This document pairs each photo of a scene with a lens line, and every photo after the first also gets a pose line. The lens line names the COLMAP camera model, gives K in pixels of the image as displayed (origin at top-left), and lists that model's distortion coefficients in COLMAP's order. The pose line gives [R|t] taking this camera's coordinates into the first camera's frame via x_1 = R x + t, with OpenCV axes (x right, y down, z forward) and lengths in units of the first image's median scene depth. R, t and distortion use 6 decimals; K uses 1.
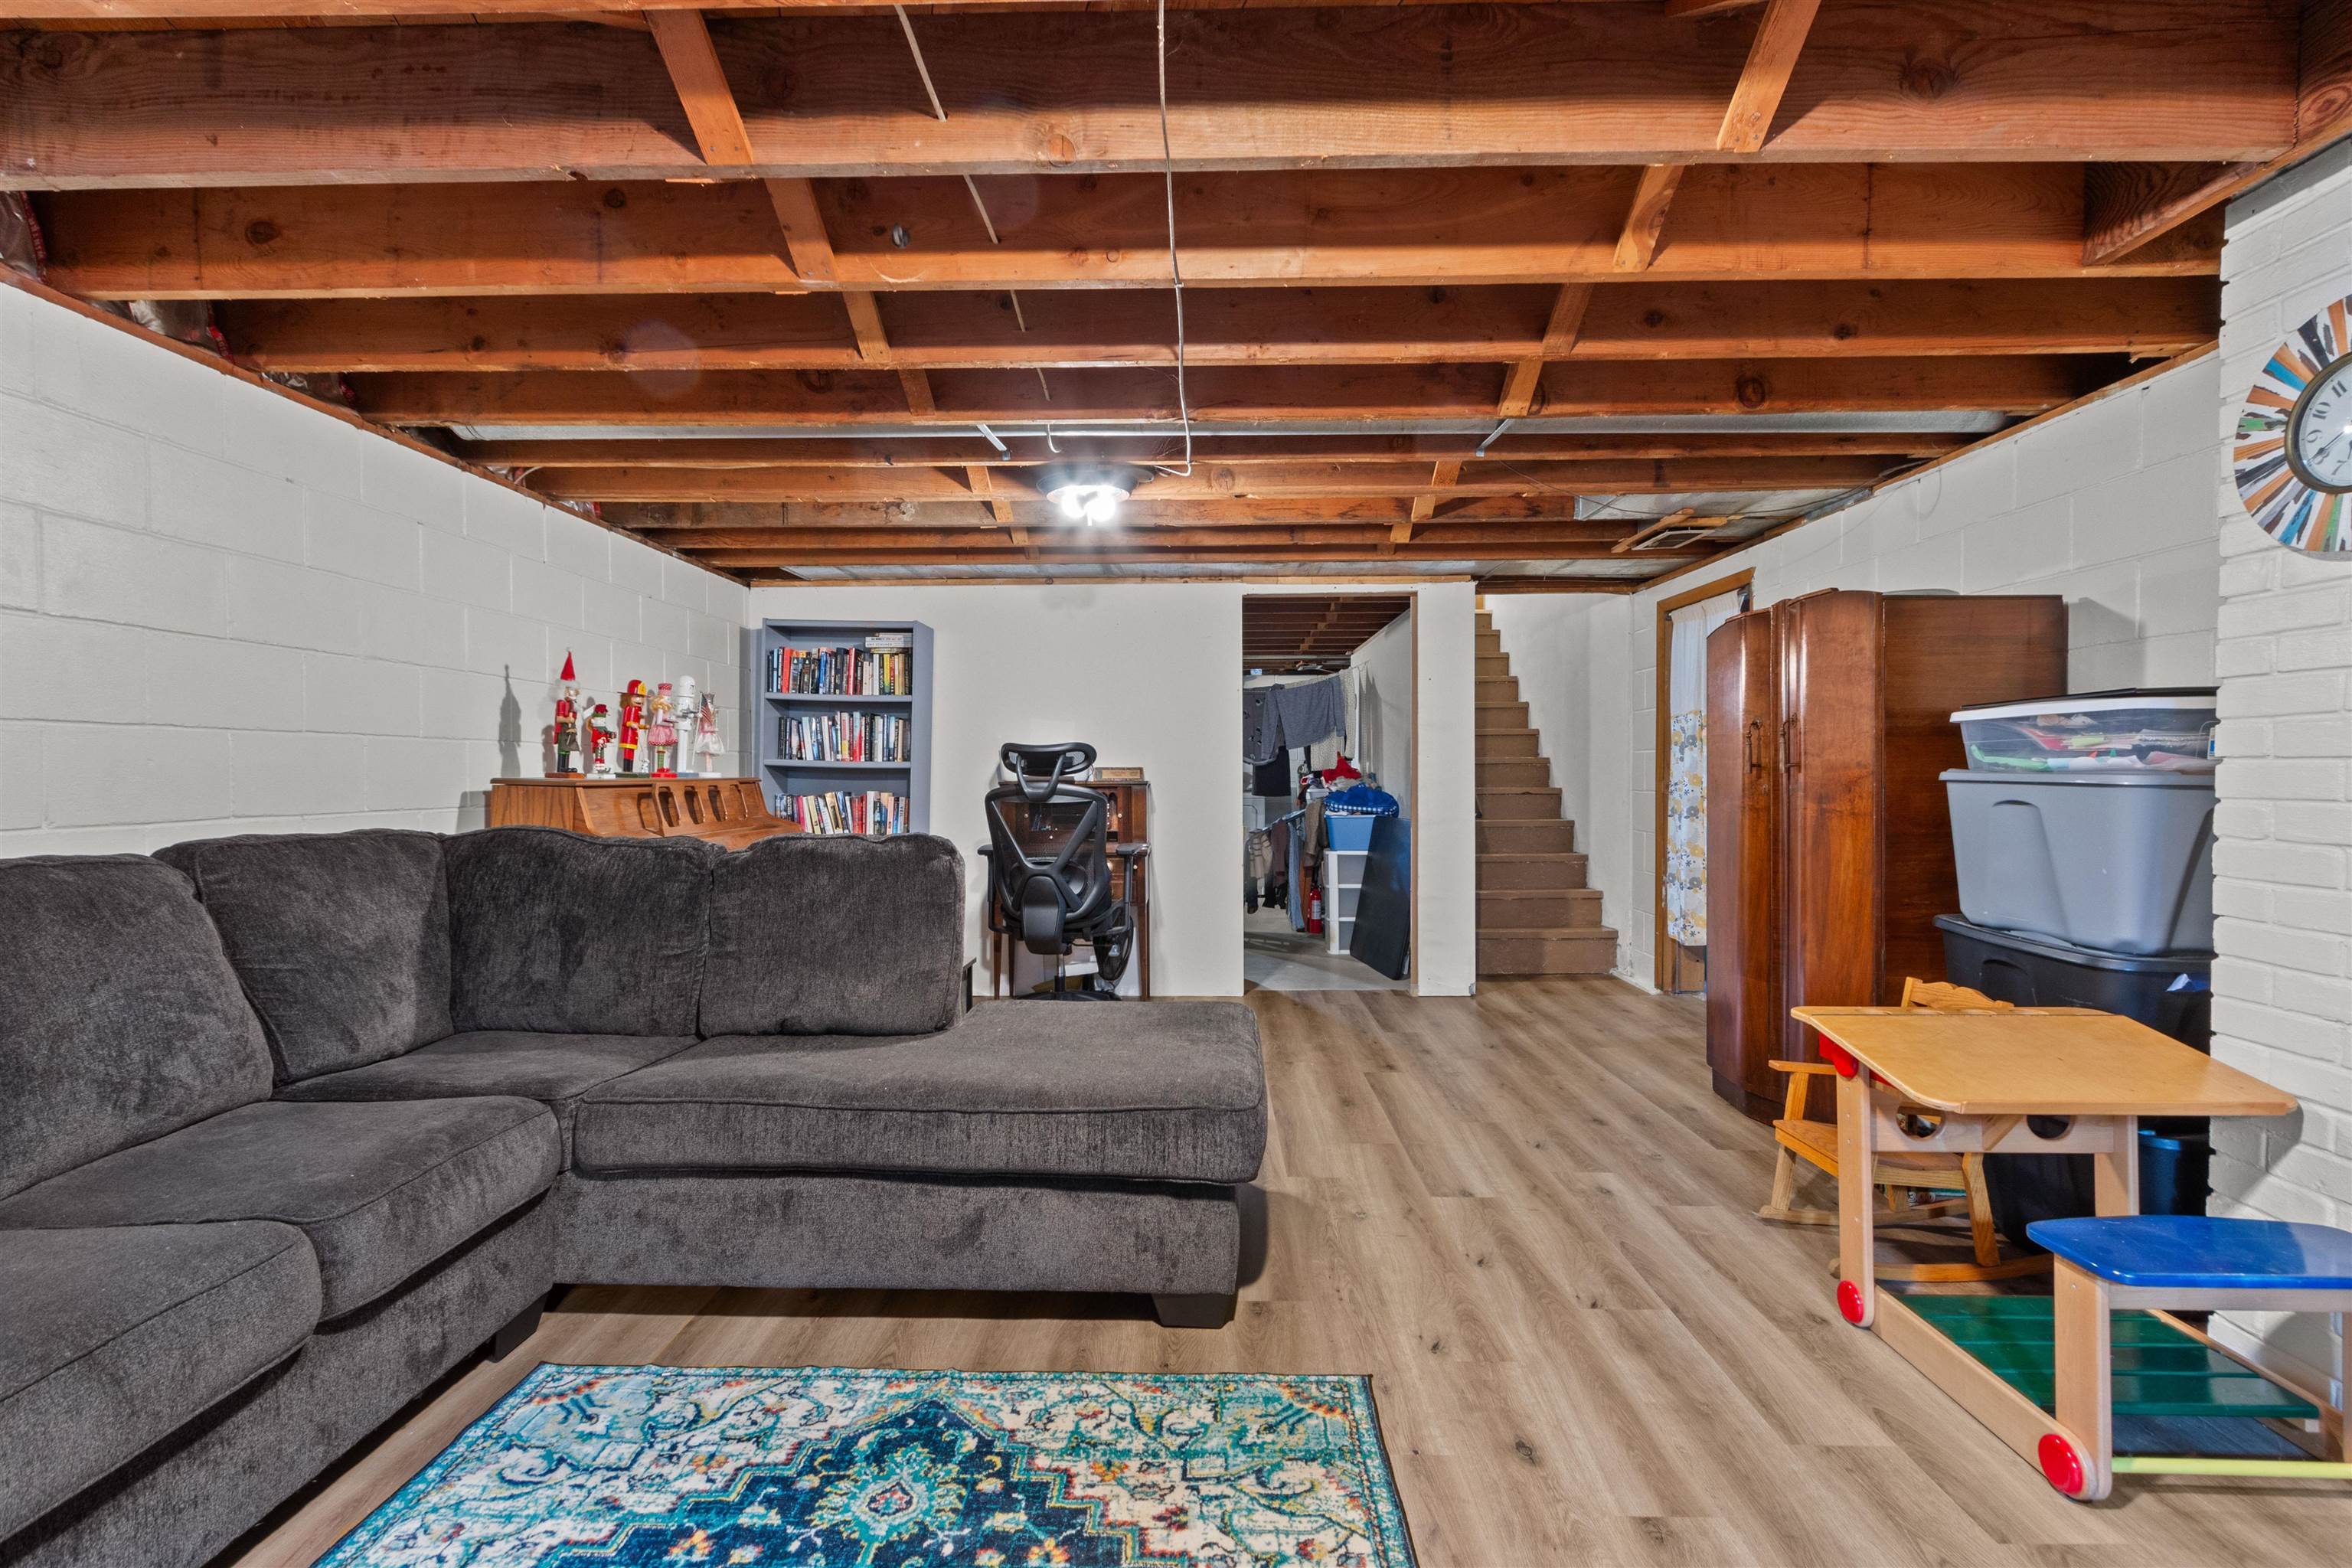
lens RADIAL K [[1090.0, 0, 1179.1], [0, 1090.0, 780.0], [0, 0, 1]] dist [0.013469, -0.002146]
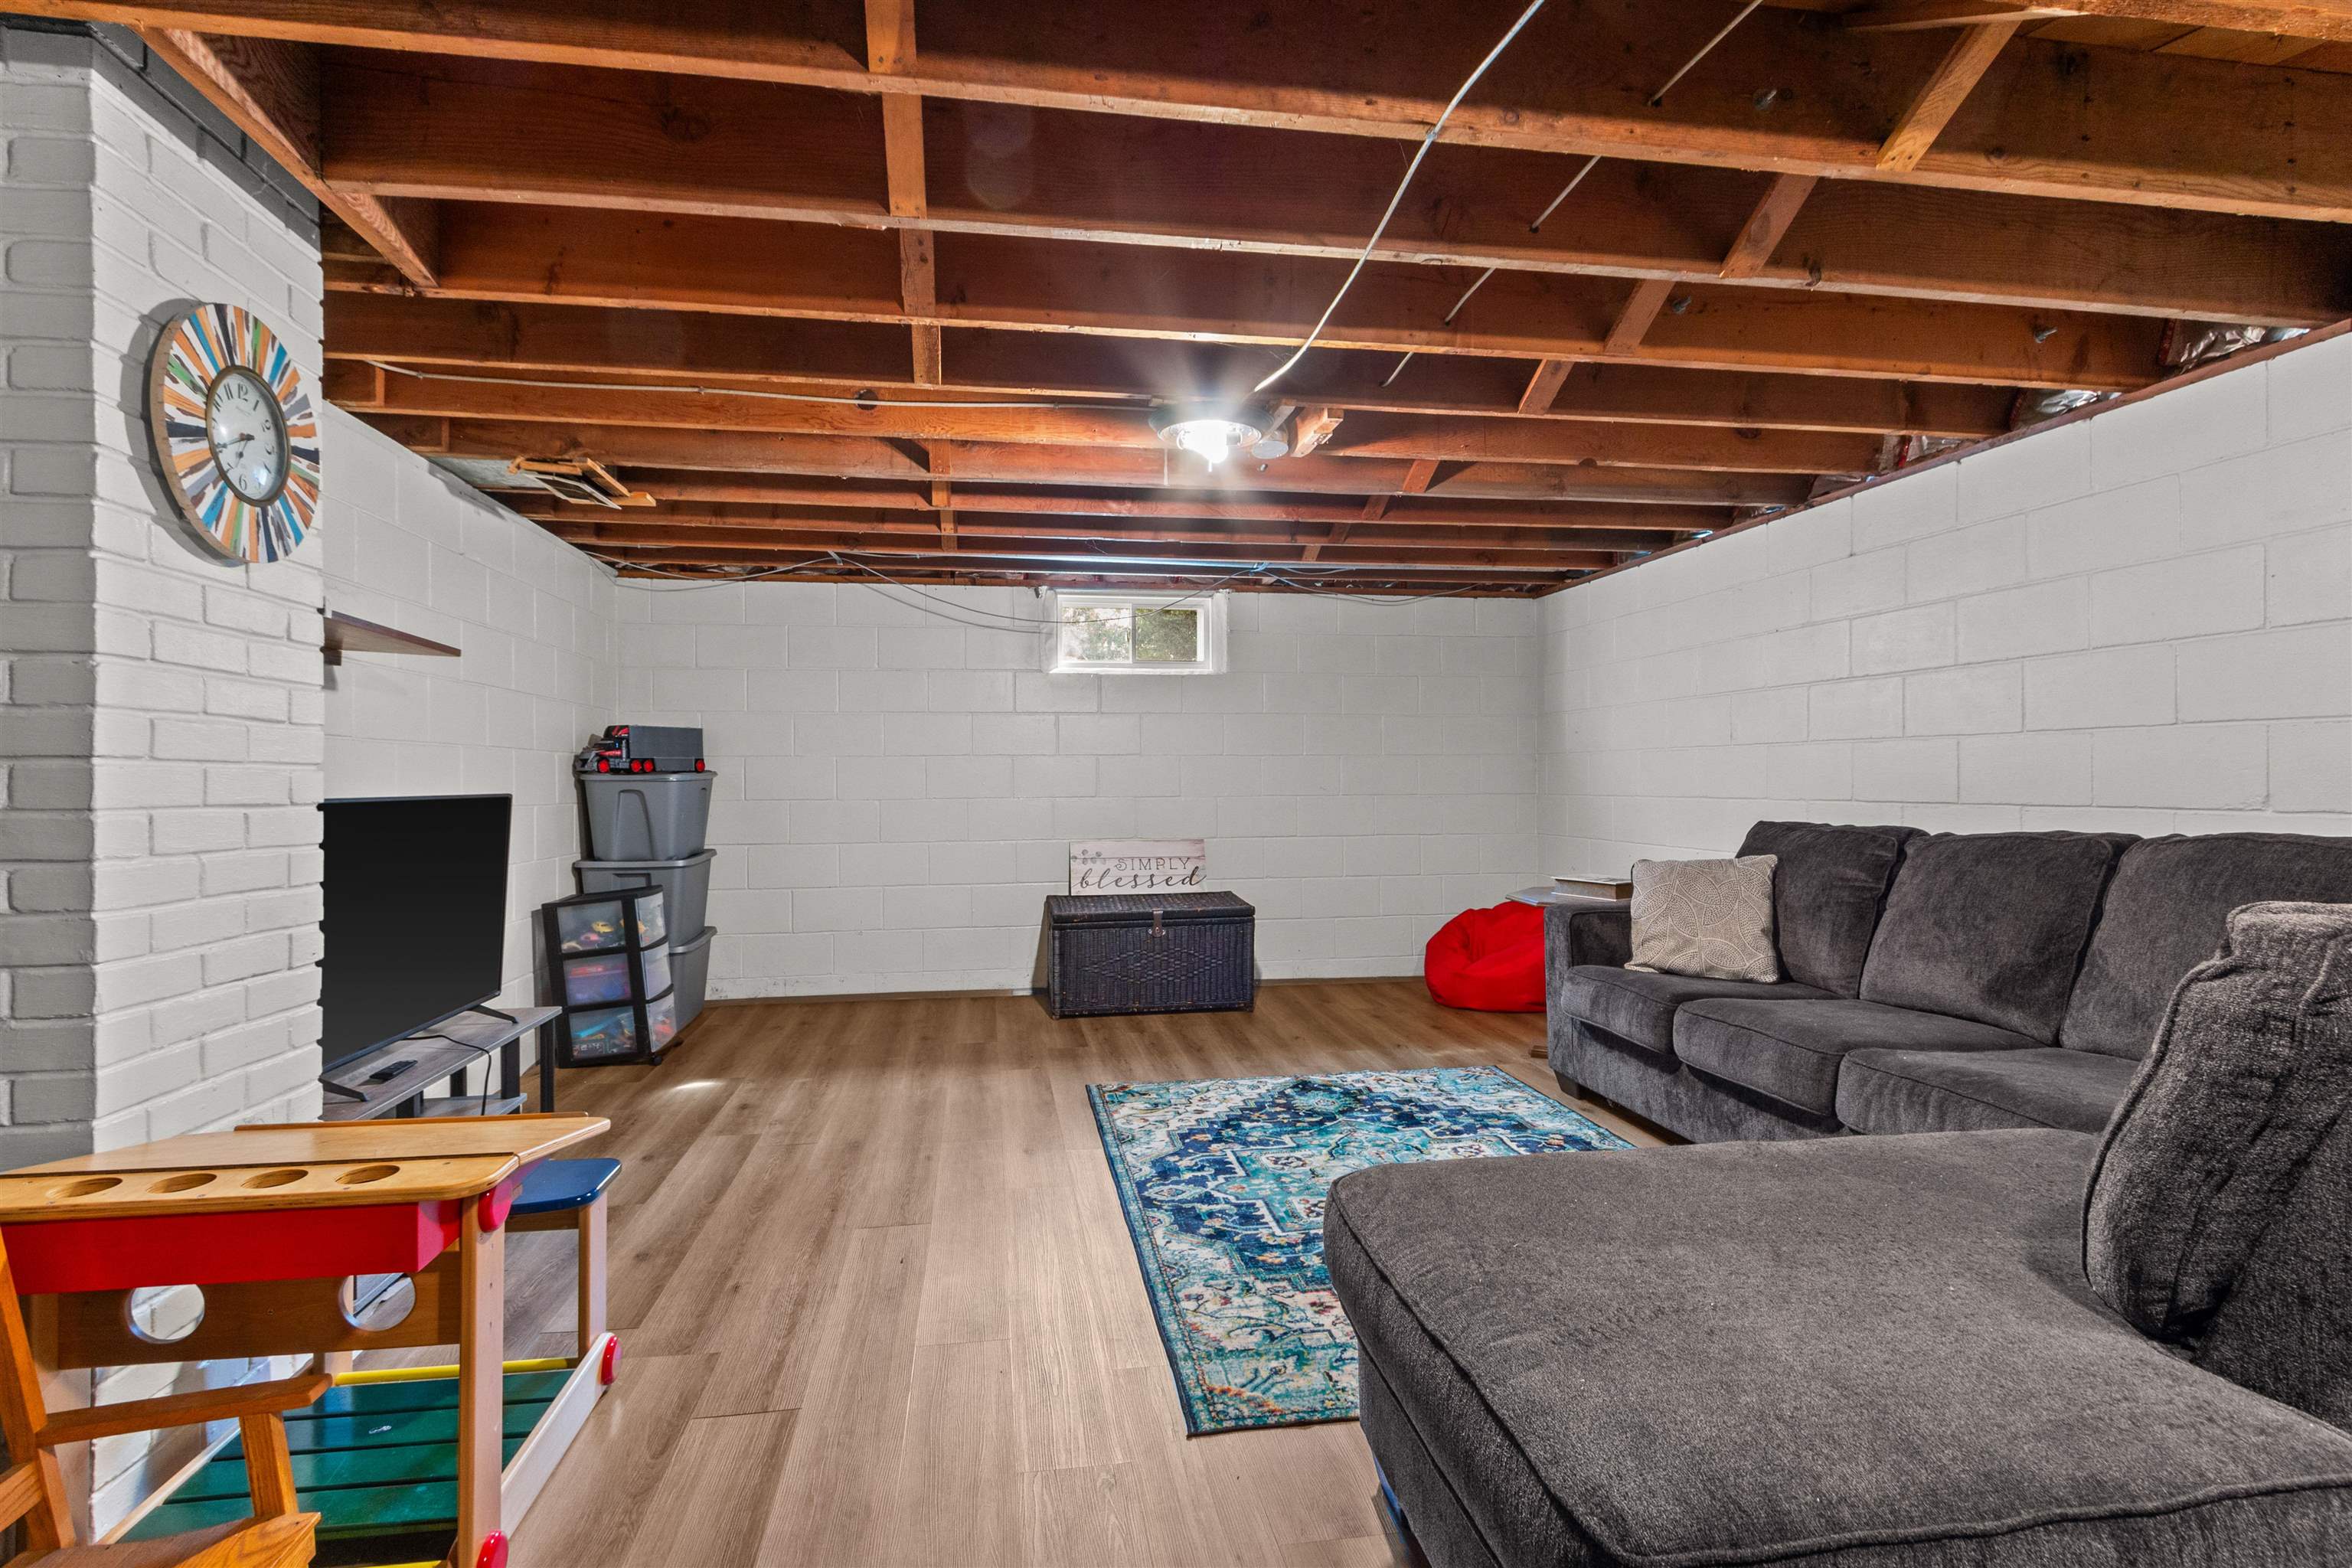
lens RADIAL K [[1090.0, 0, 1166.0], [0, 1090.0, 780.4], [0, 0, 1]] dist [0.013469, -0.002146]
pose [[-0.982663, 0.006159, -0.185297, 0.393667], [0.004973, 0.999964, 0.006865, -0.005714], [0.185332, 0.005824, -0.982659, 2.069906]]
